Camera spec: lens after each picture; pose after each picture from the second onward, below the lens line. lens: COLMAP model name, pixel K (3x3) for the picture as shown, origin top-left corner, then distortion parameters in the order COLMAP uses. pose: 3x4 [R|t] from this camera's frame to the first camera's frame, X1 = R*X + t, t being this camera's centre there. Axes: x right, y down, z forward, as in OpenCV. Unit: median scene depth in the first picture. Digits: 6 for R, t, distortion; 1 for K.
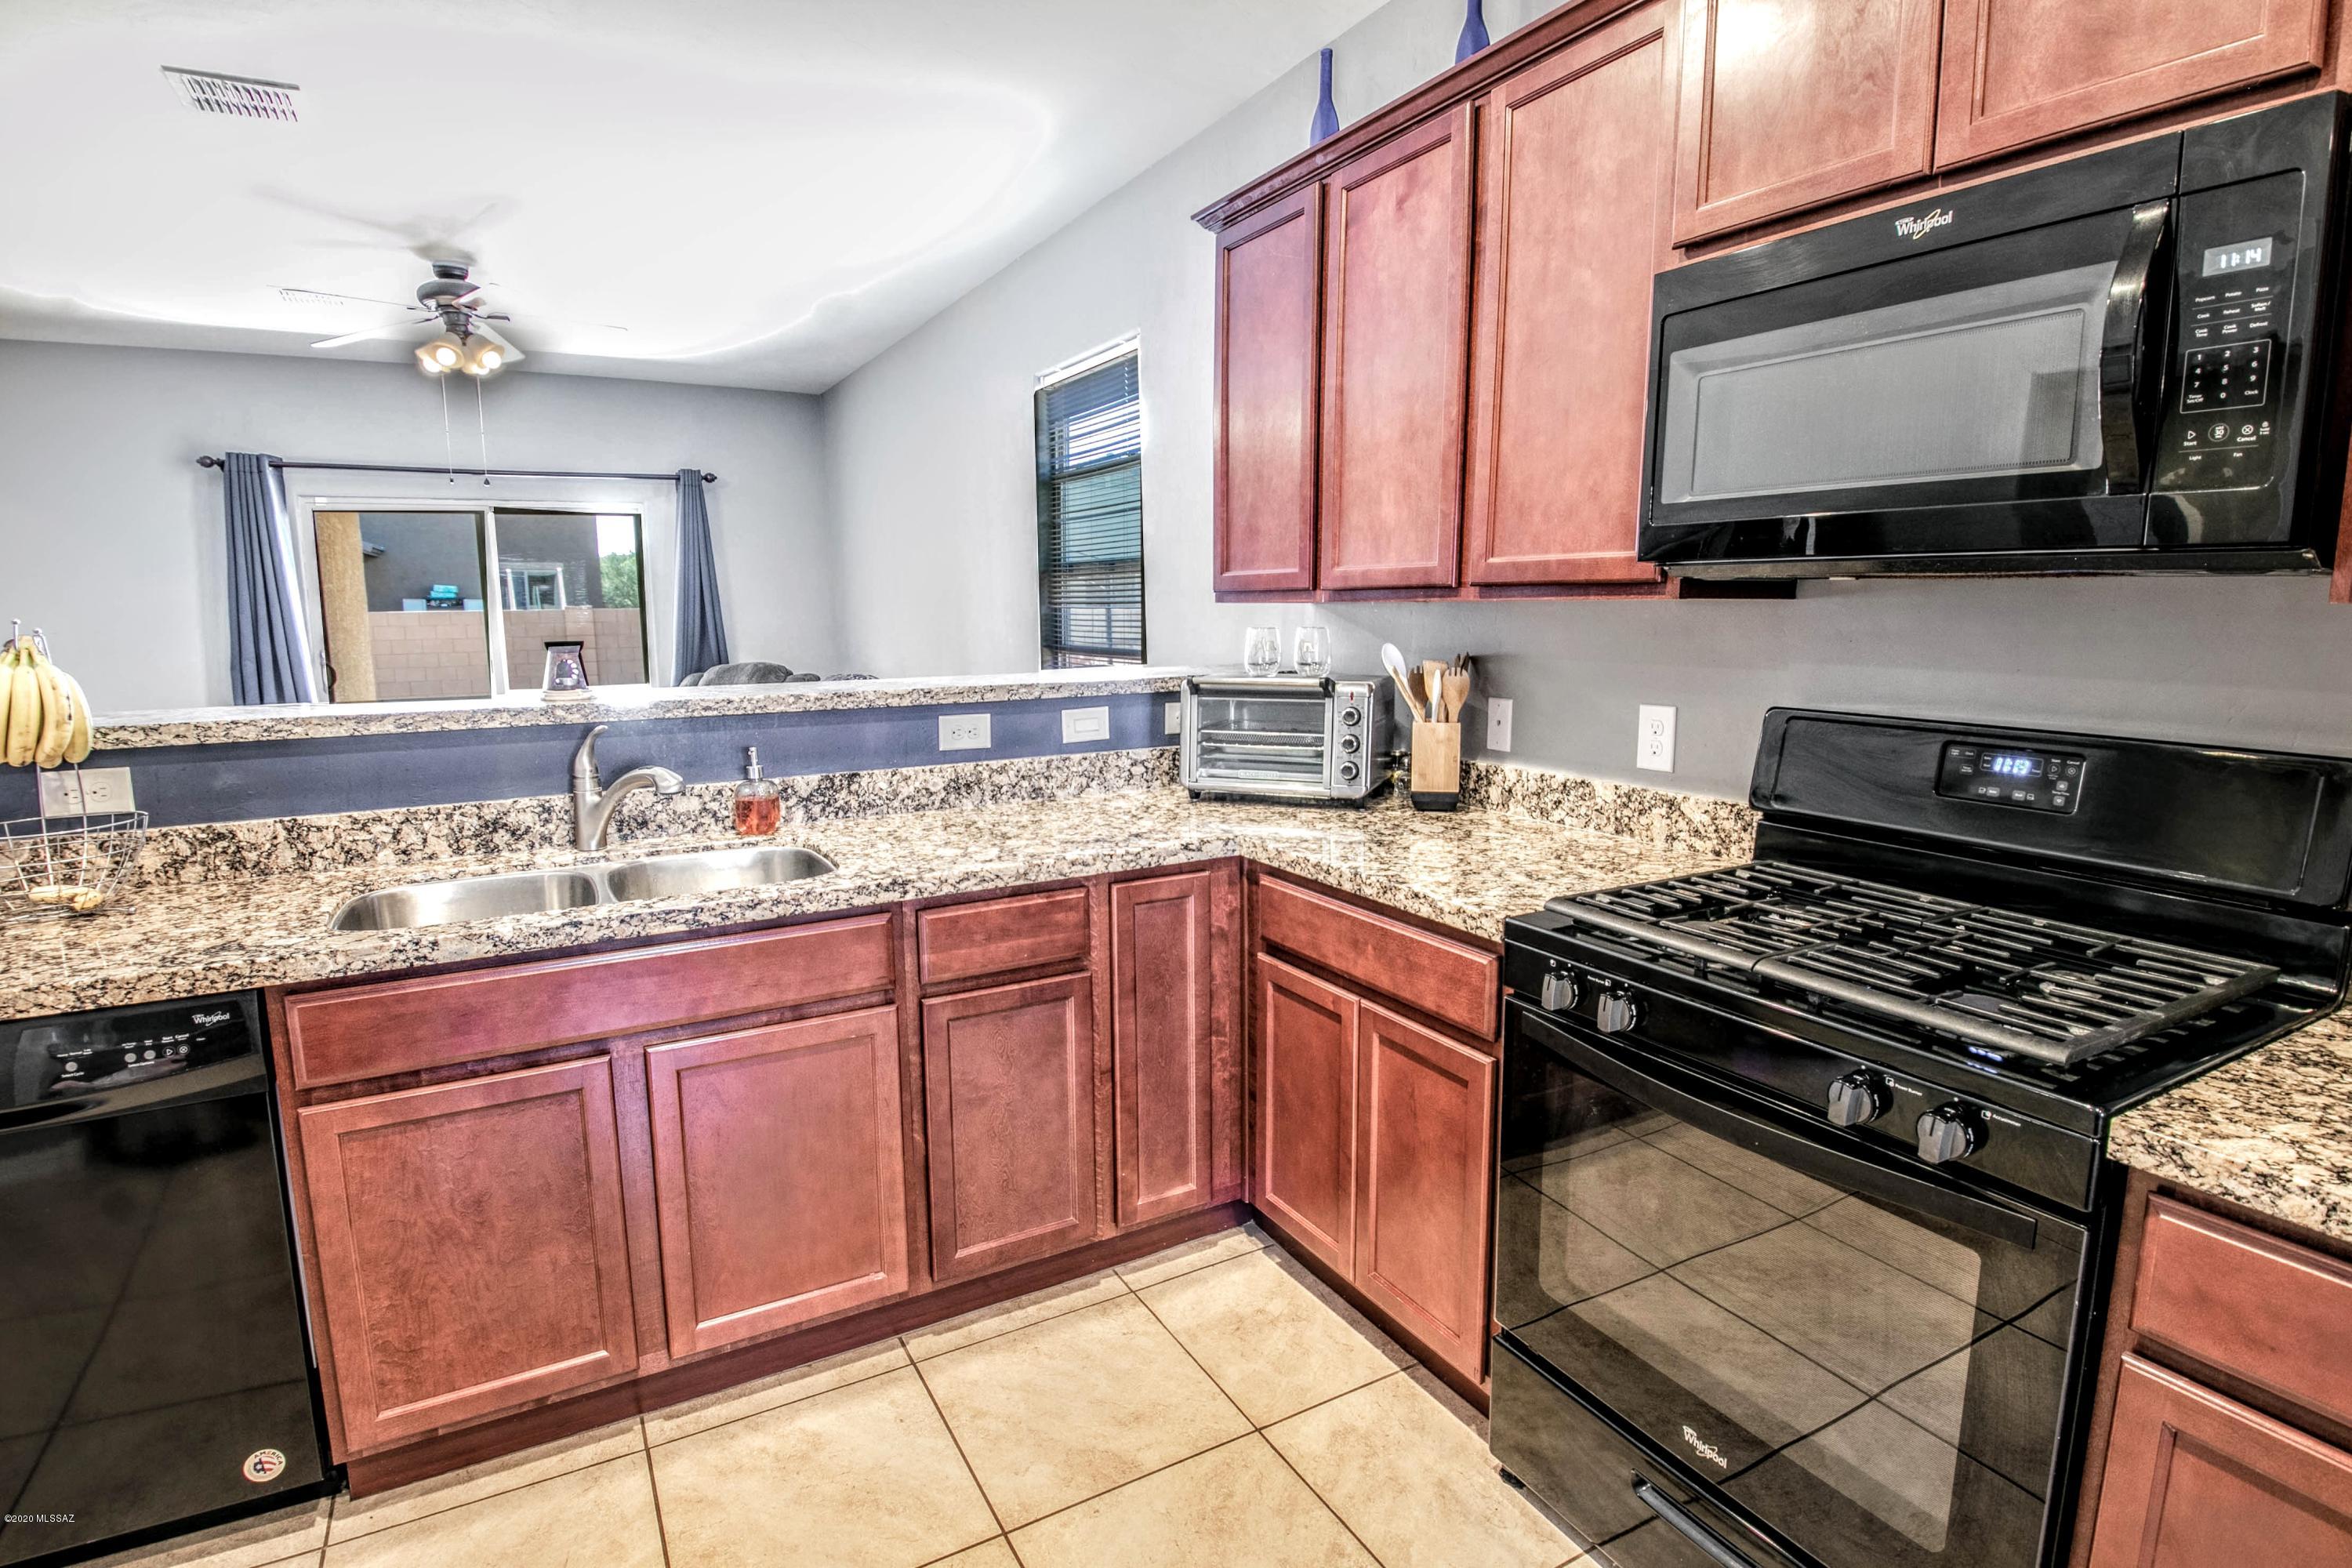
lens RADIAL K [[1187.0, 0, 1119.8], [0, 1187.0, 787.8], [0, 0, 1]] dist [-0.006525, -0.010100]
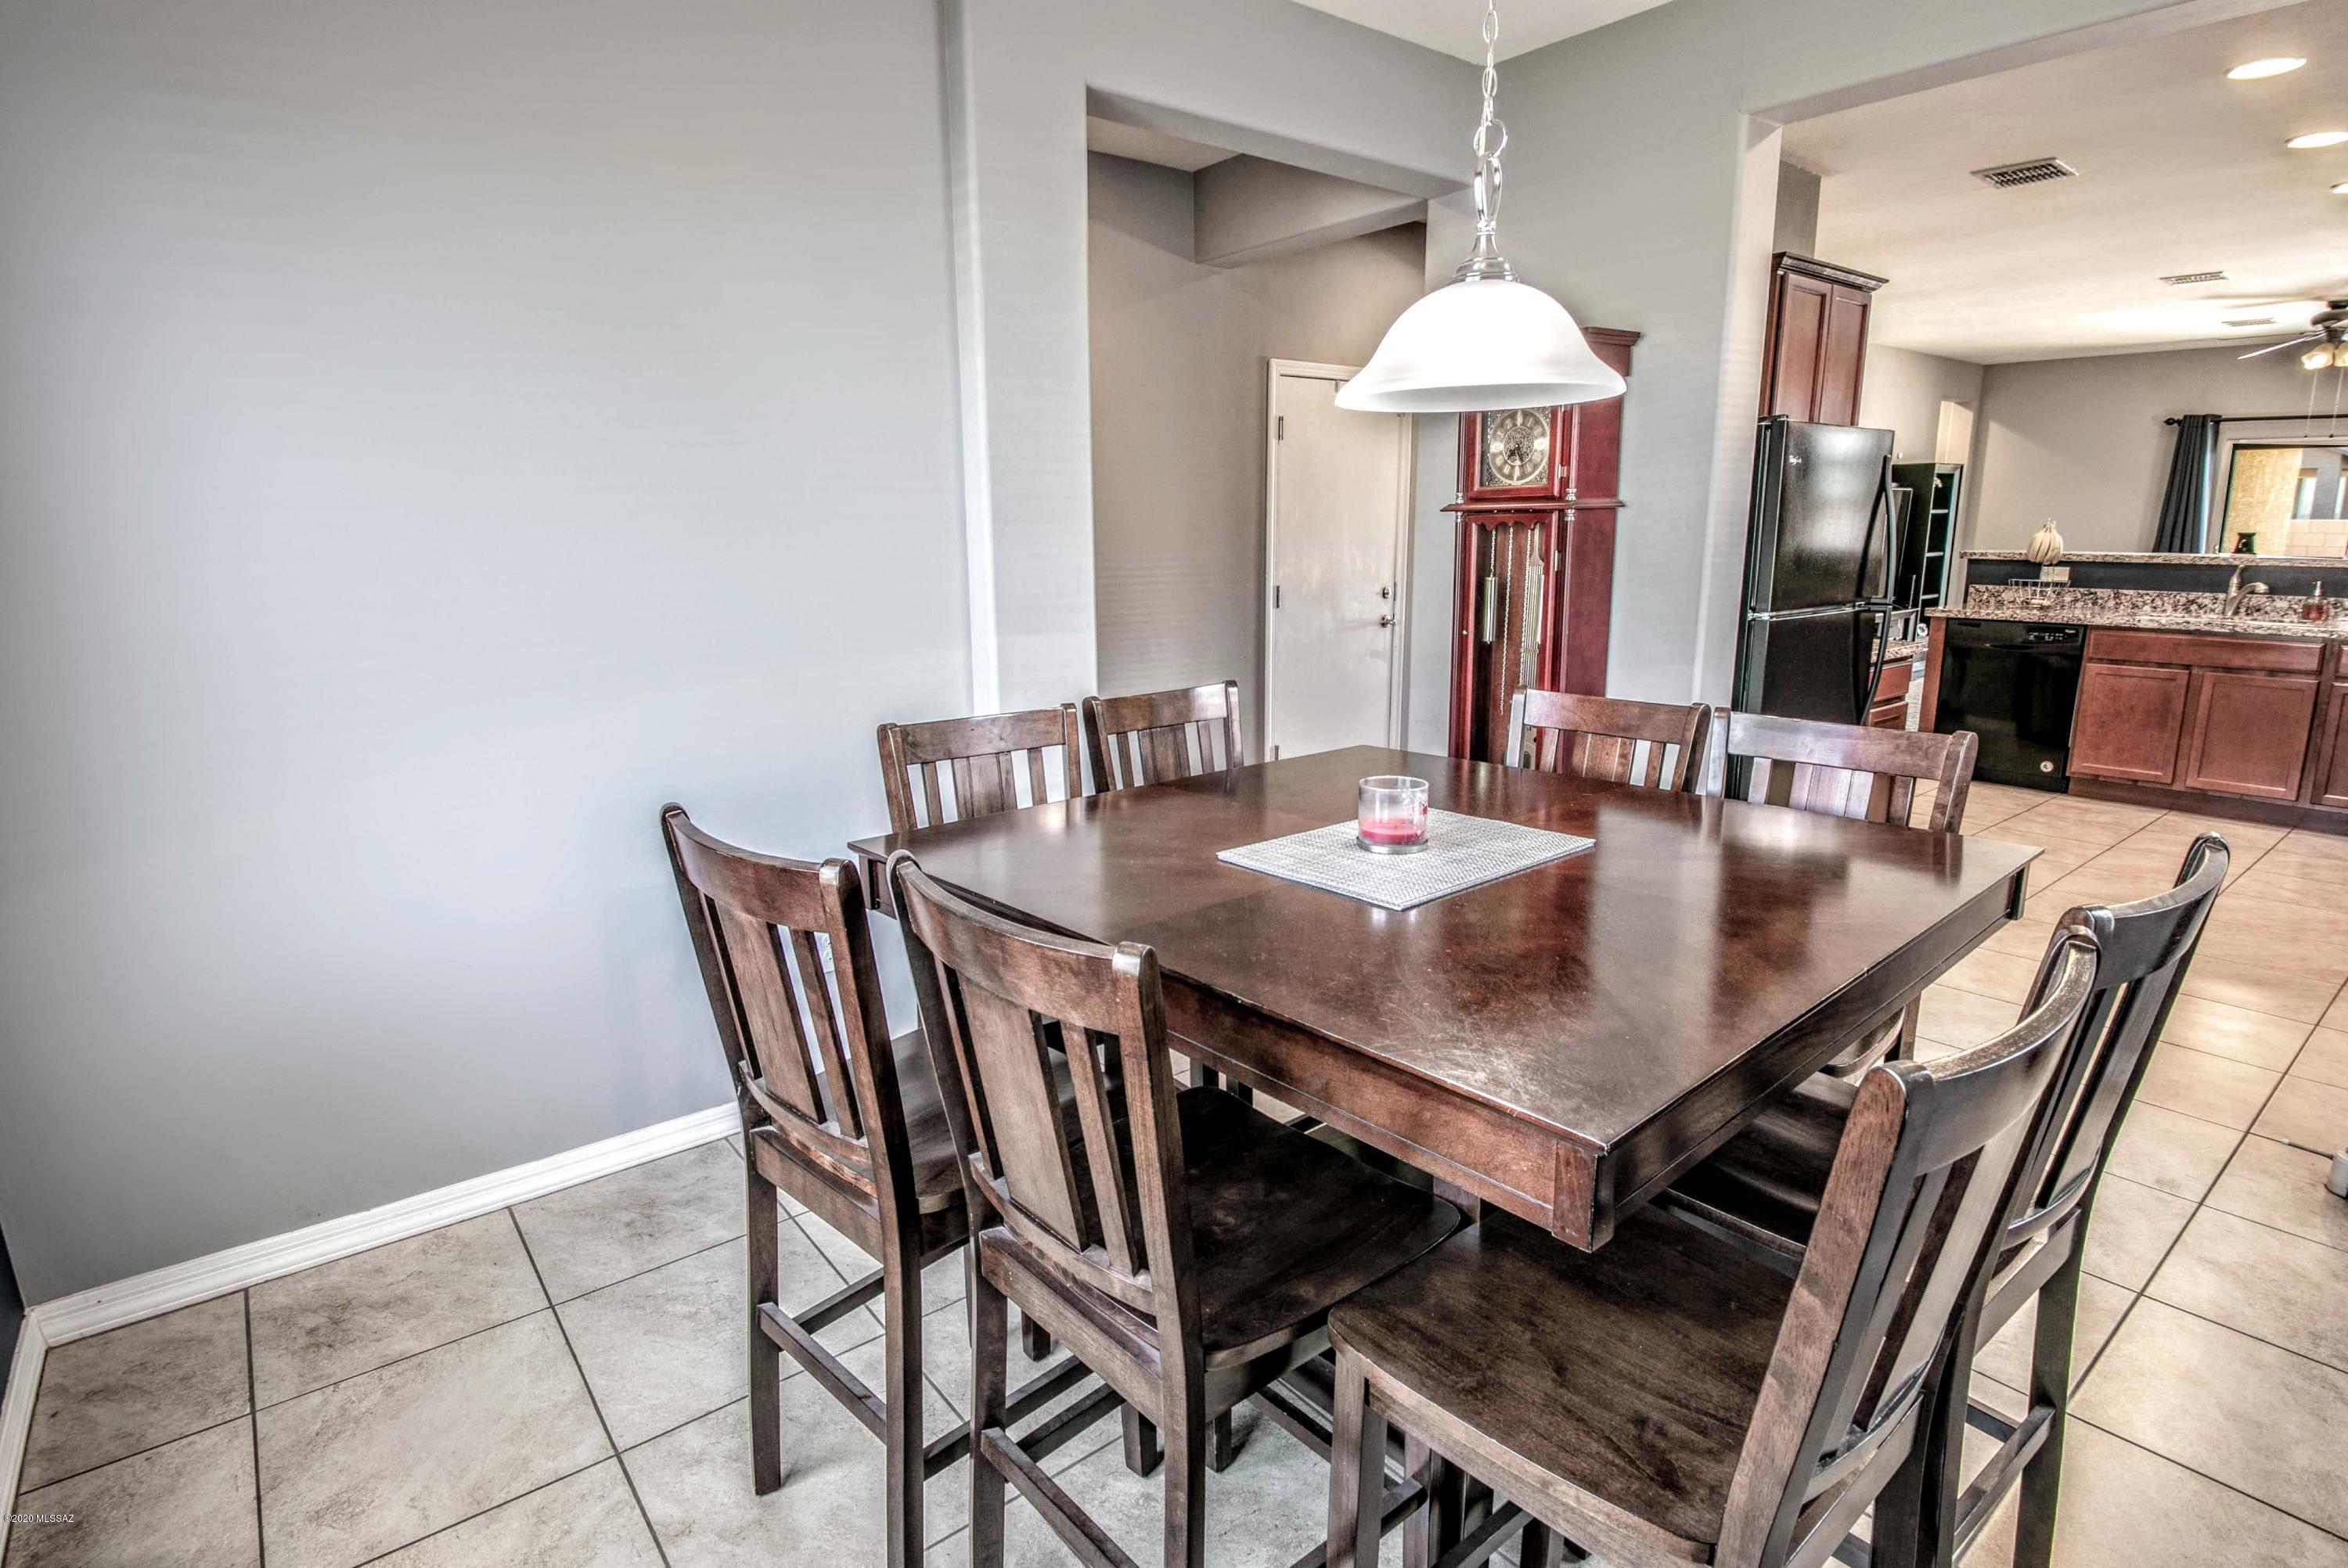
lens RADIAL K [[1184.8, 0, 1217.0], [0, 1184.8, 770.3], [0, 0, 1]] dist [-0.006525, -0.010100]
pose [[0.230095, 0.212630, -0.949655, 1.579574], [-0.151342, 0.971784, 0.180916, 0.261062], [0.961328, 0.102095, 0.255783, -1.763797]]
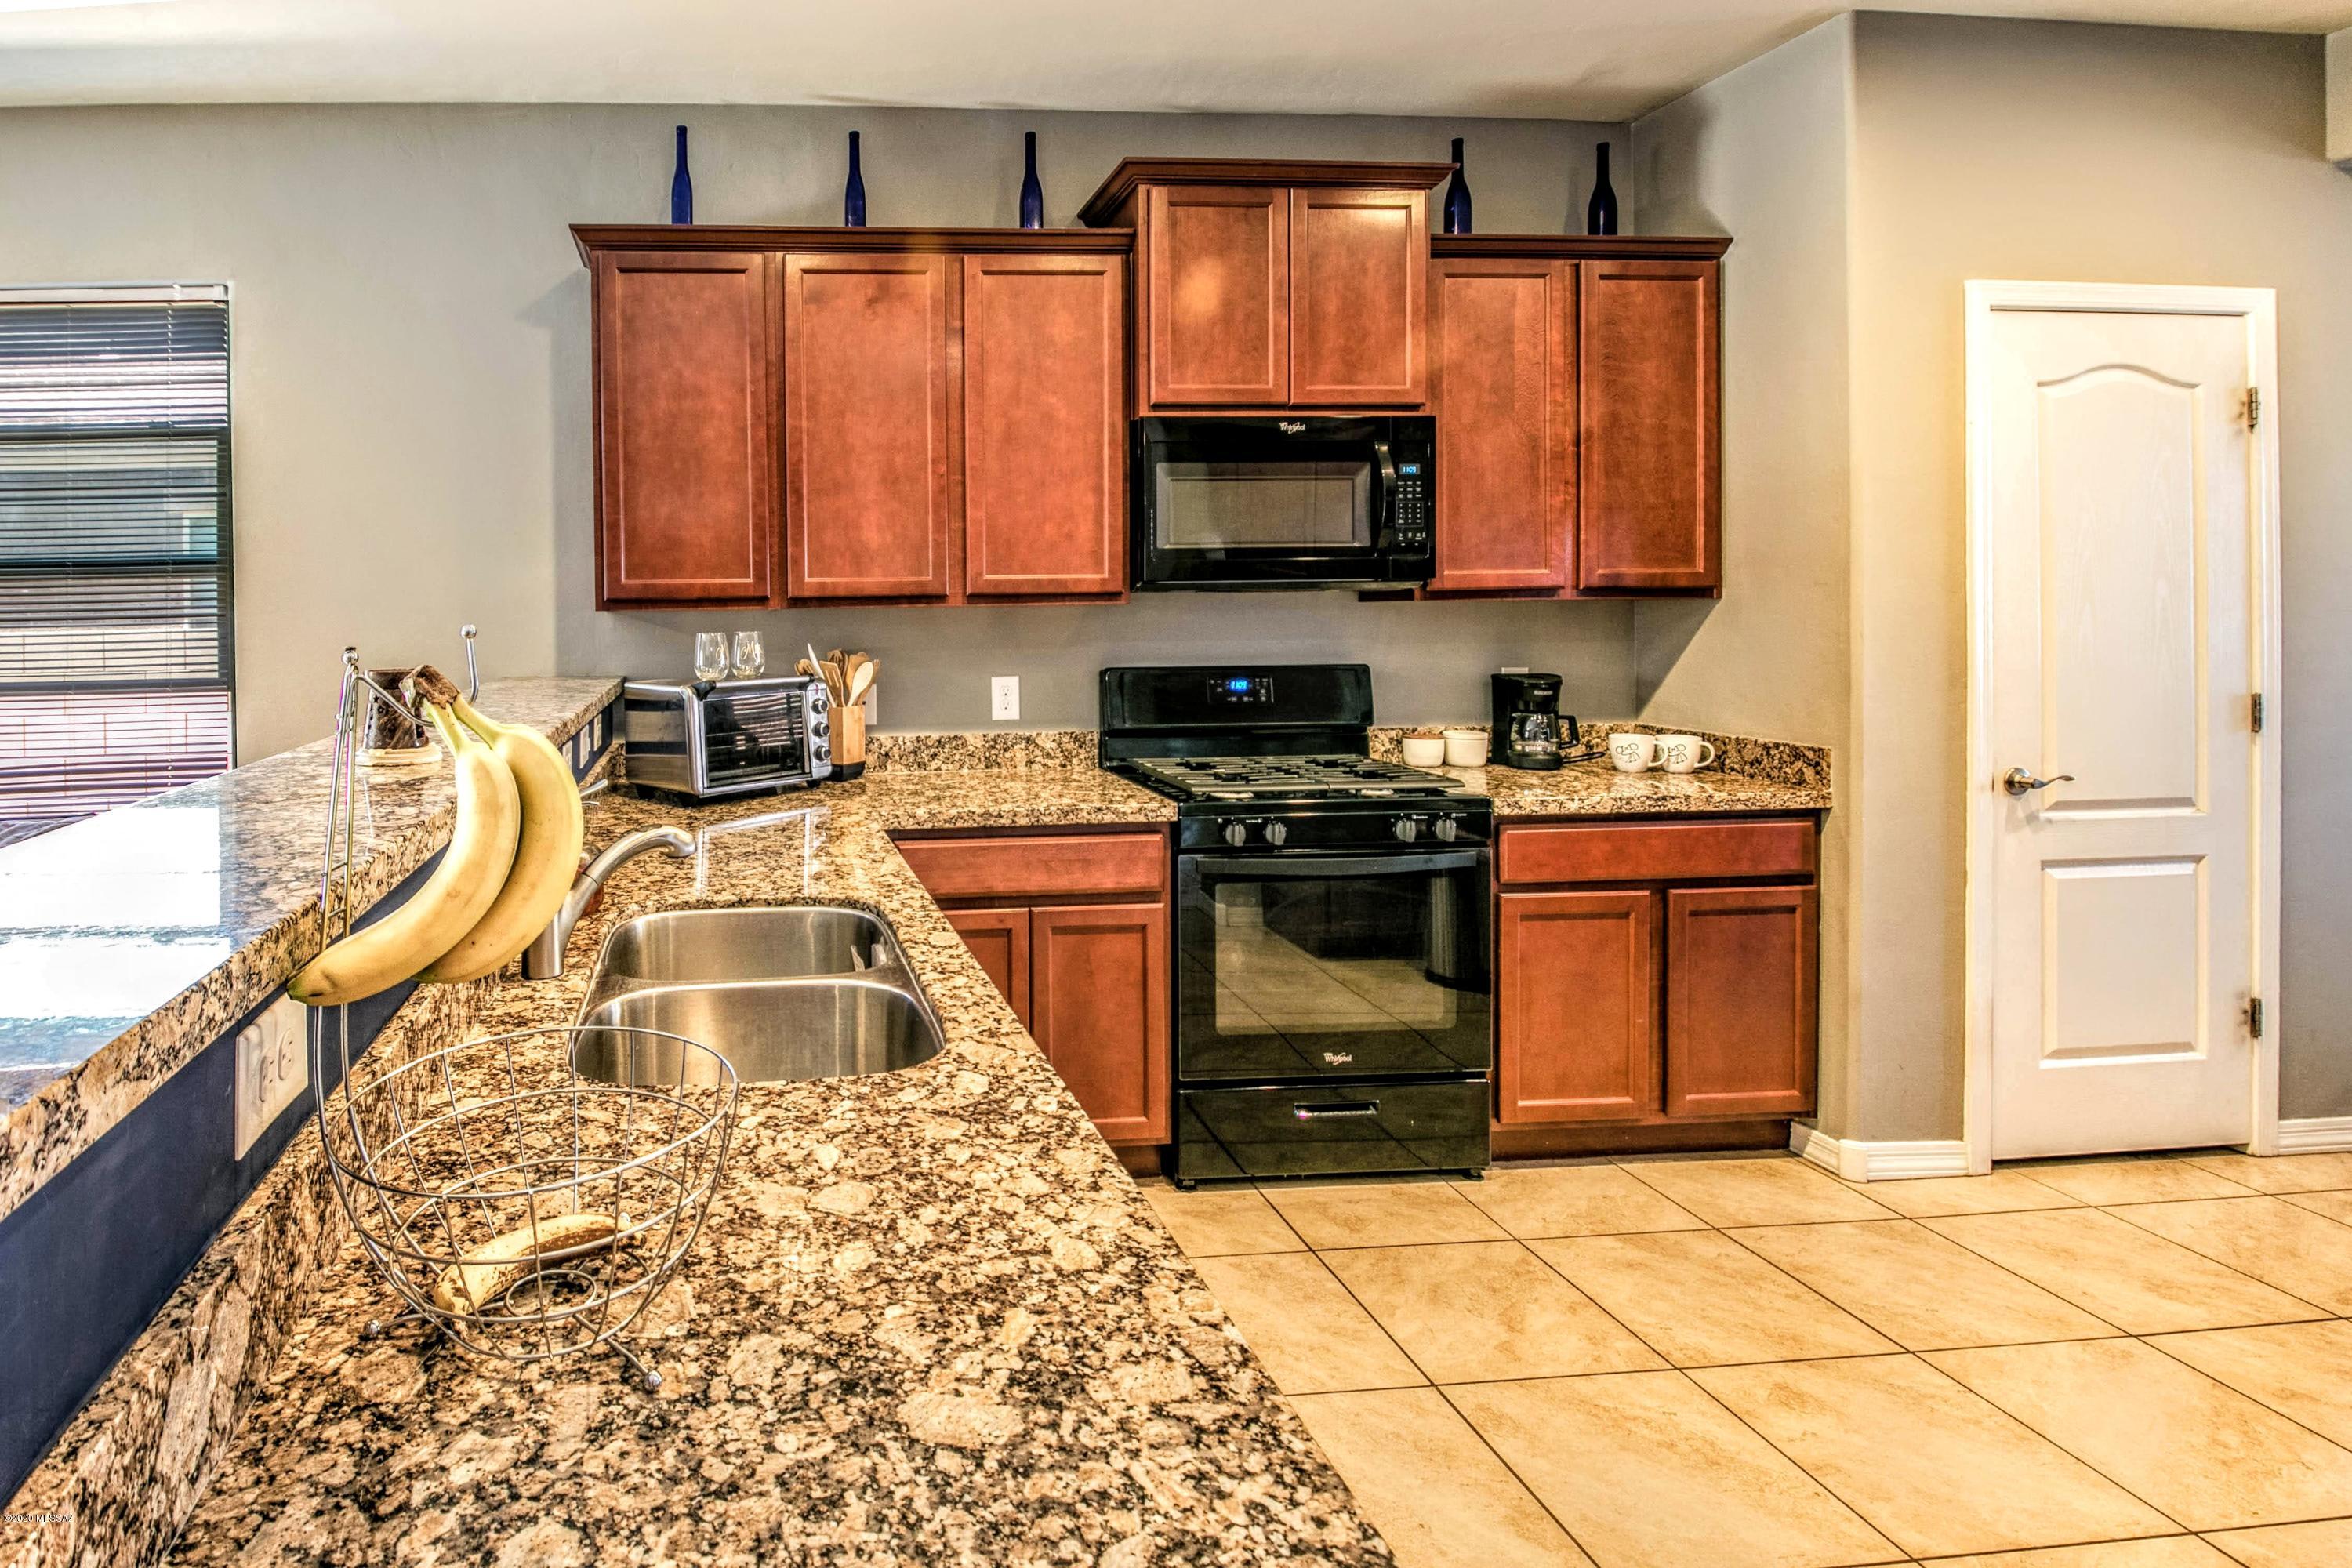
lens RADIAL K [[1187.0, 0, 1066.8], [0, 1187.0, 600.6], [0, 0, 1]] dist [-0.006525, -0.010100]
pose [[0.384853, -0.010259, 0.922921, -0.871886], [0.153460, 0.986731, -0.053024, -0.071193], [-0.910131, 0.162037, 0.381321, 0.359236]]
